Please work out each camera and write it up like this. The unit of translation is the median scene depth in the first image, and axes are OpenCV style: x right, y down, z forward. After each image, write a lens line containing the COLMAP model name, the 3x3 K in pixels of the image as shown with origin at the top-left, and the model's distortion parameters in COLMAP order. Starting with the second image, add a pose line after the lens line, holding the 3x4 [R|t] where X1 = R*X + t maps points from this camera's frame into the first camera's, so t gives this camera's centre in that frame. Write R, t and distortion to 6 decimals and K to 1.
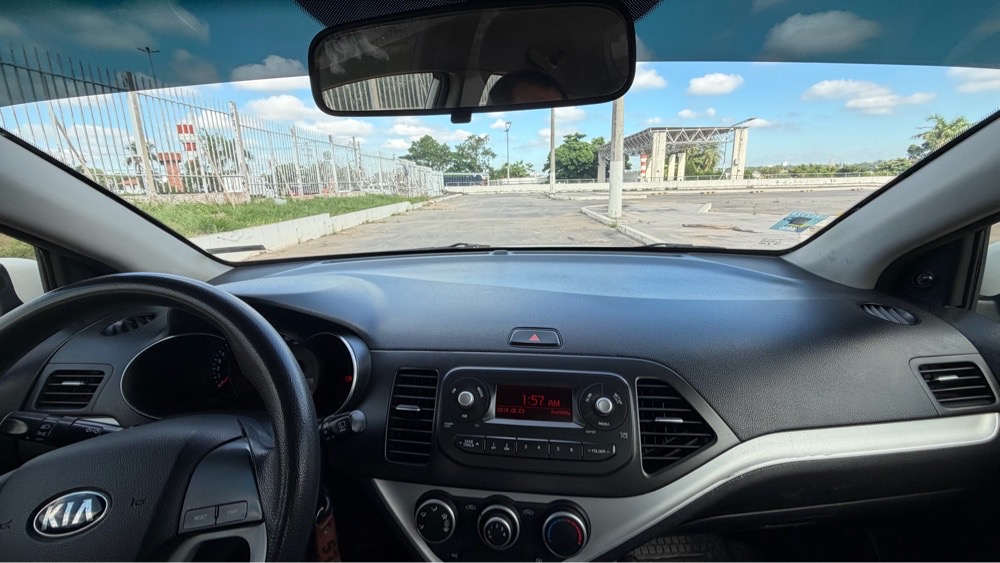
lens RADIAL K [[389.3, 0, 501.4], [0, 389.3, 286.7], [0, 0, 1]] dist [-0.000258, -0.000263]
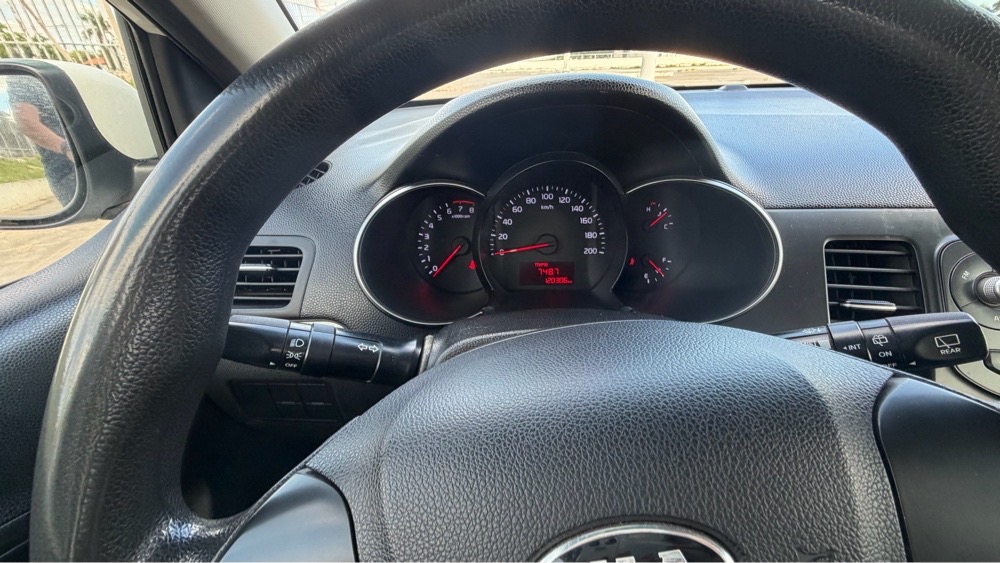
lens RADIAL K [[389.3, 0, 499.3], [0, 389.3, 280.4], [0, 0, 1]] dist [-0.000258, -0.000263]
pose [[0.999965, -0.003332, -0.007738, -0.648112], [0.005159, 0.968307, 0.249712, 0.107836], [0.006661, -0.249743, 0.968289, 0.372271]]
